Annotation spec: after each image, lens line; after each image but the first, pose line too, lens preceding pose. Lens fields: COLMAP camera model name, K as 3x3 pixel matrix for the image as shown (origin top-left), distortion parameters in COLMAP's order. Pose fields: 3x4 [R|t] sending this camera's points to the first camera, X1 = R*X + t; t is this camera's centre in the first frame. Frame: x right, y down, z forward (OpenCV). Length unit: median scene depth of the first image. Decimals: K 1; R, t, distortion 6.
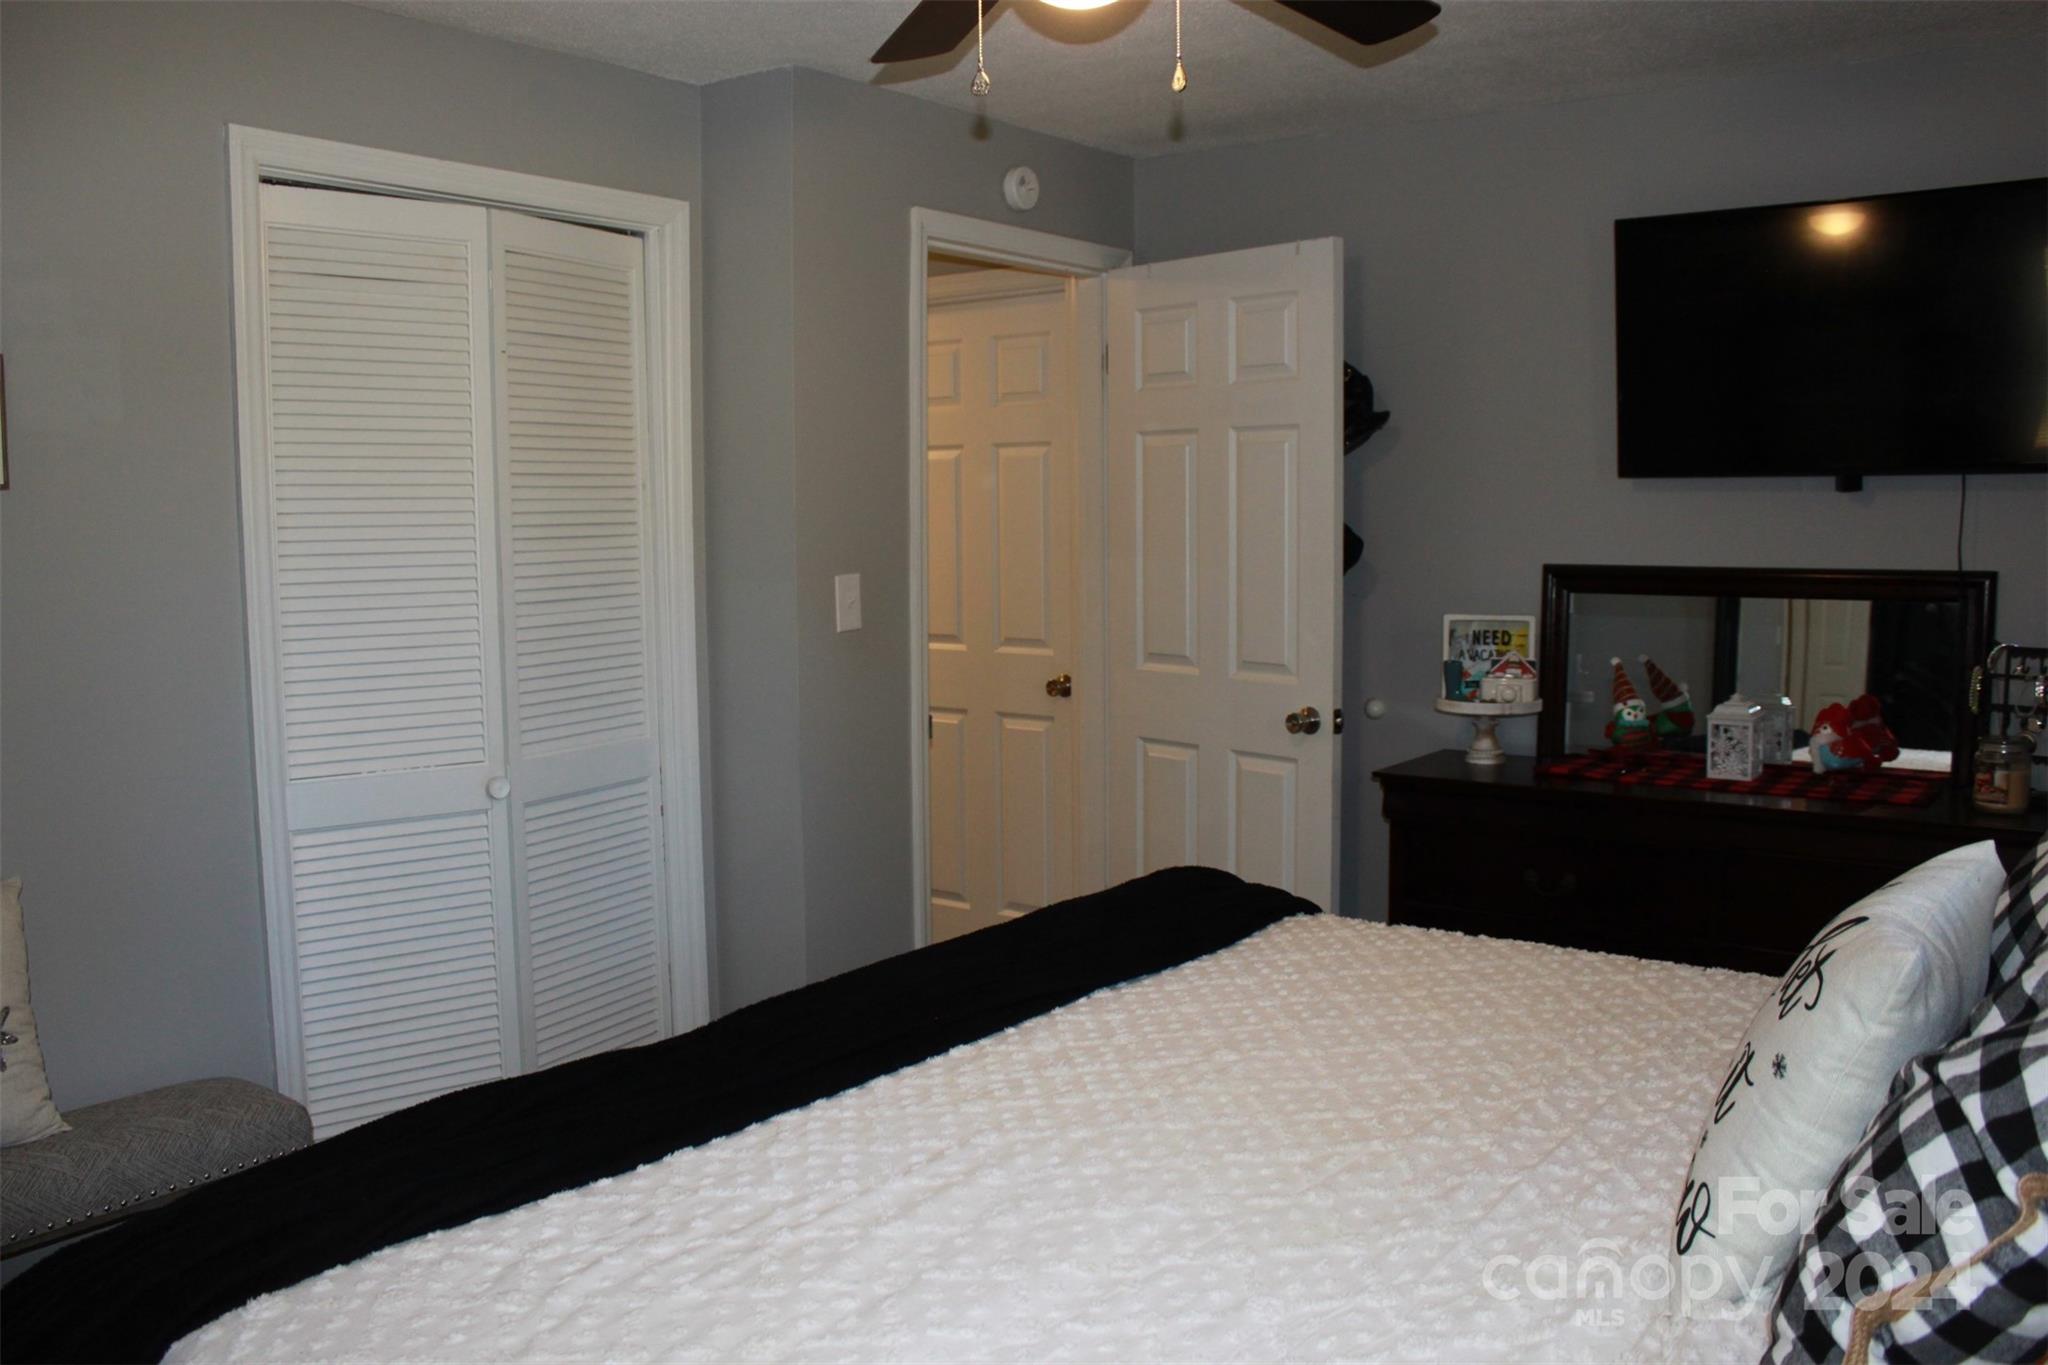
lens RADIAL K [[1724.6, 0, 1007.8], [0, 1724.6, 680.4], [0, 0, 1]] dist [-0.166662, 0.143980]
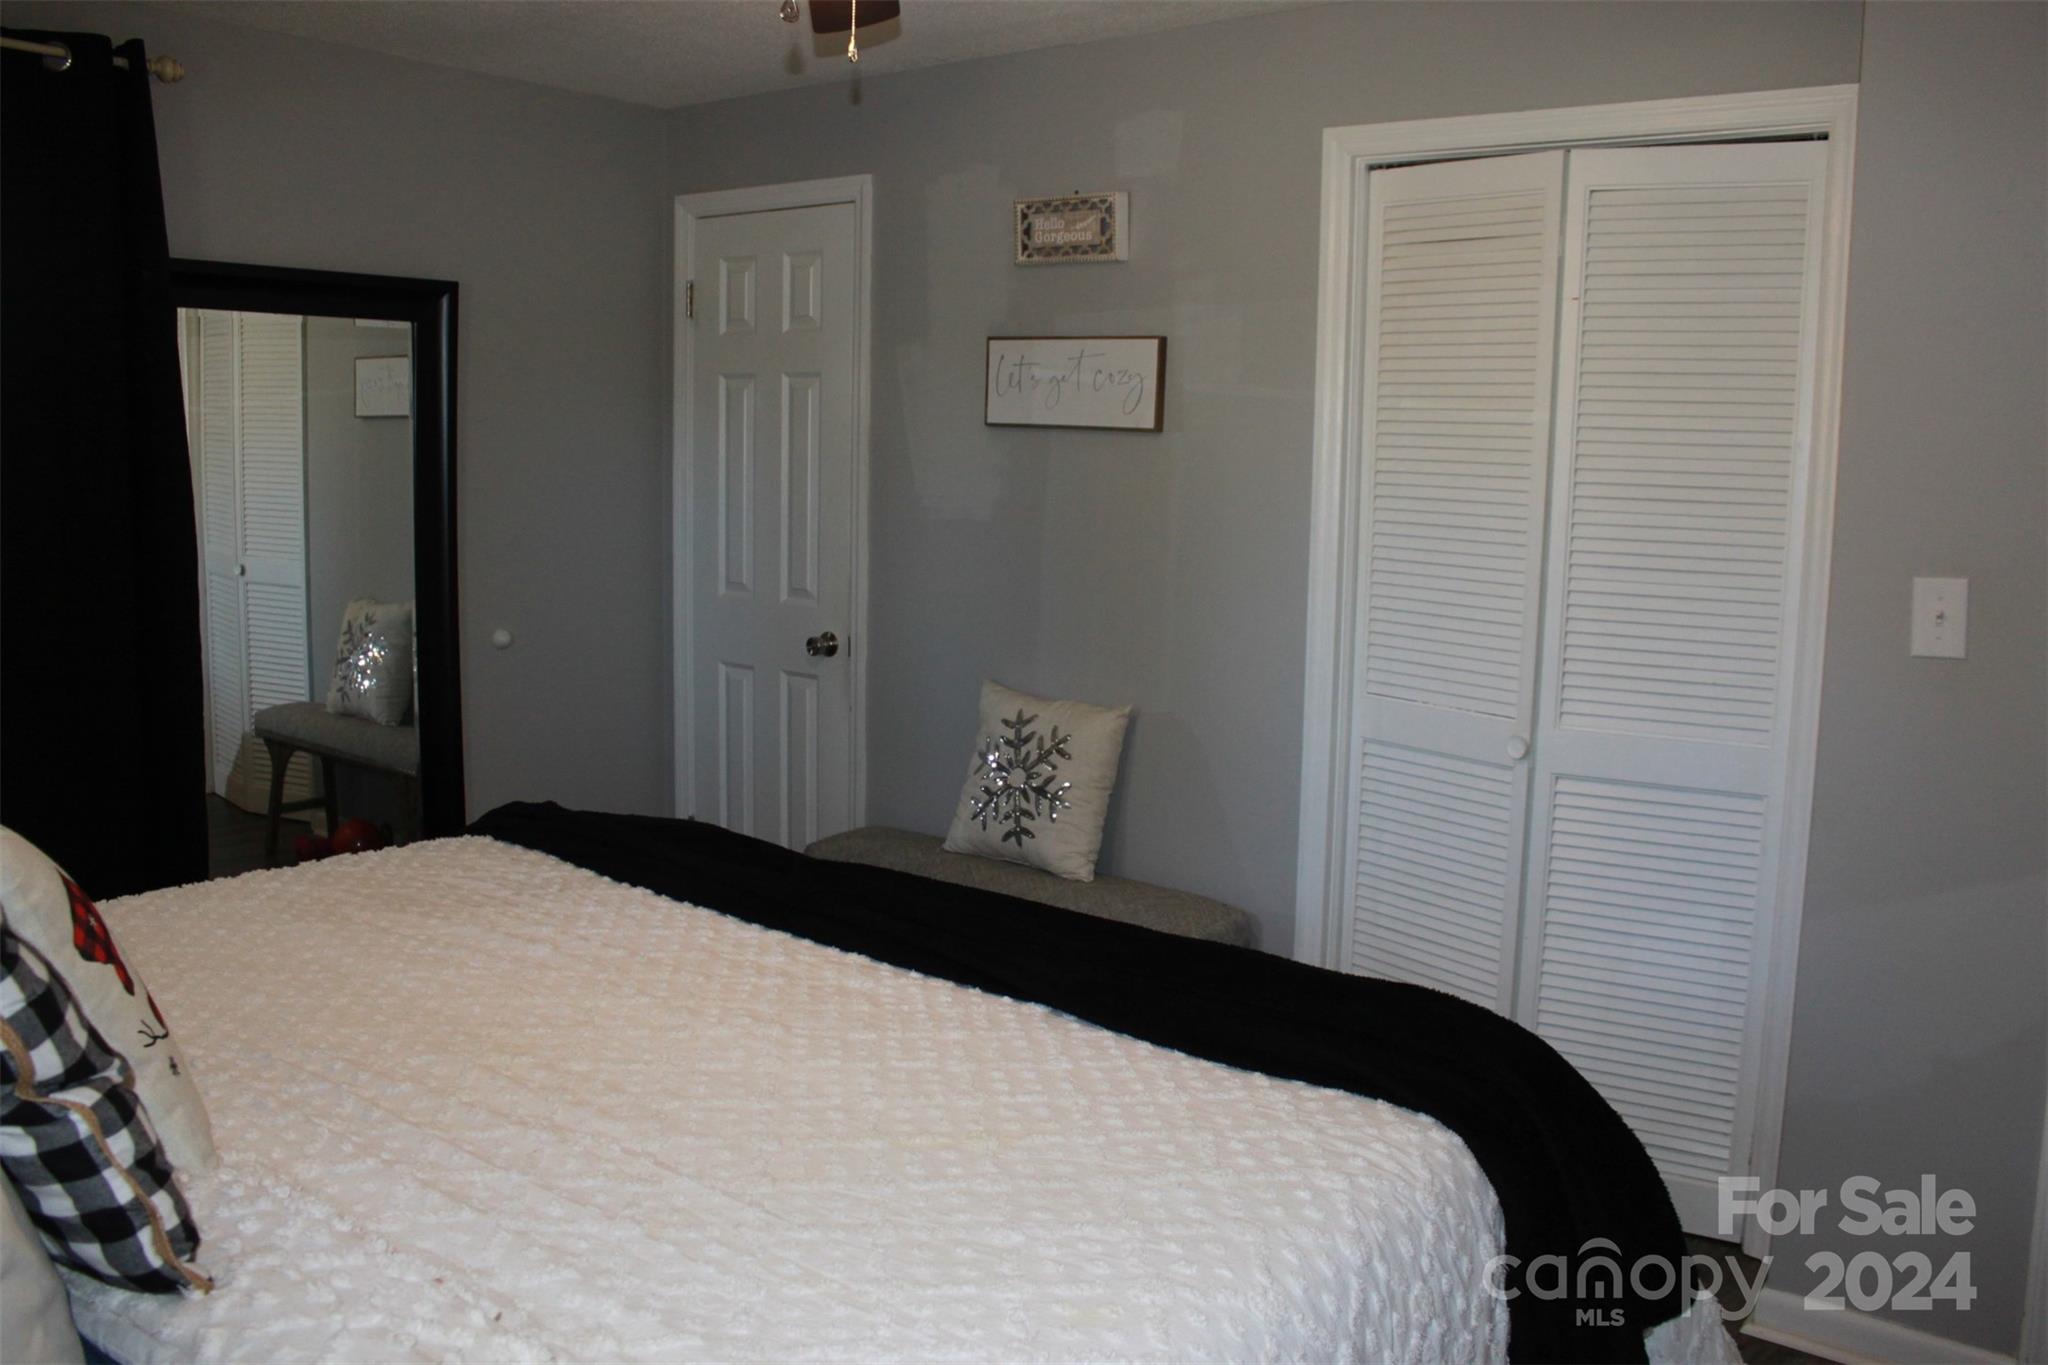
lens RADIAL K [[1724.6, 0, 1007.8], [0, 1724.6, 680.4], [0, 0, 1]] dist [-0.166662, 0.143980]
pose [[-0.044505, 0.142541, -0.988788, 0.789245], [-0.122219, 0.981557, 0.146999, -0.098662], [0.991505, 0.127391, -0.026263, 0.857988]]
